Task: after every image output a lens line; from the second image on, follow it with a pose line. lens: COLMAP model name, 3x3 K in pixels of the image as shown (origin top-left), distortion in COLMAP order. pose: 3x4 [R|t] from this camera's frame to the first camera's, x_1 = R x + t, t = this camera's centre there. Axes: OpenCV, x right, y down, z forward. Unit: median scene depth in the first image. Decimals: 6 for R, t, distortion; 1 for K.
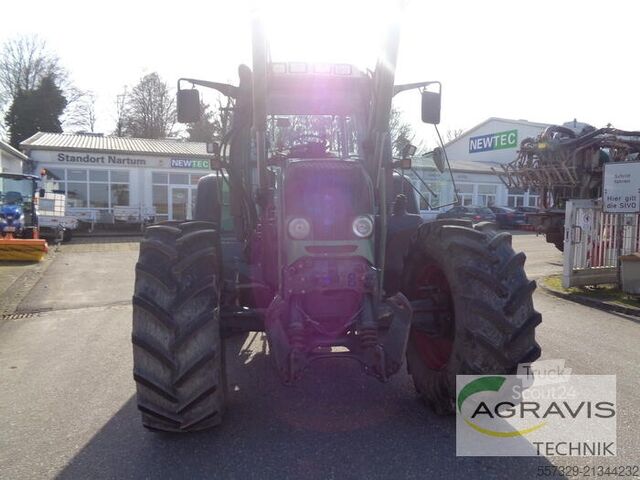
lens RADIAL K [[486.6, 0, 325.1], [0, 486.6, 237.6], [0, 0, 1]] dist [0.007277, 0.005730]
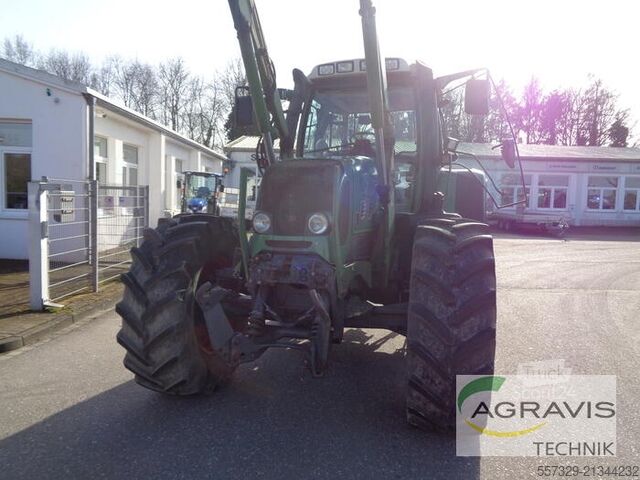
lens RADIAL K [[486.6, 0, 325.1], [0, 486.6, 237.6], [0, 0, 1]] dist [0.007277, 0.005730]
pose [[0.917754, 0.044949, -0.394597, 0.488694], [-0.041491, 0.998989, 0.017297, -0.011122], [0.394976, 0.000498, 0.918691, 0.069129]]
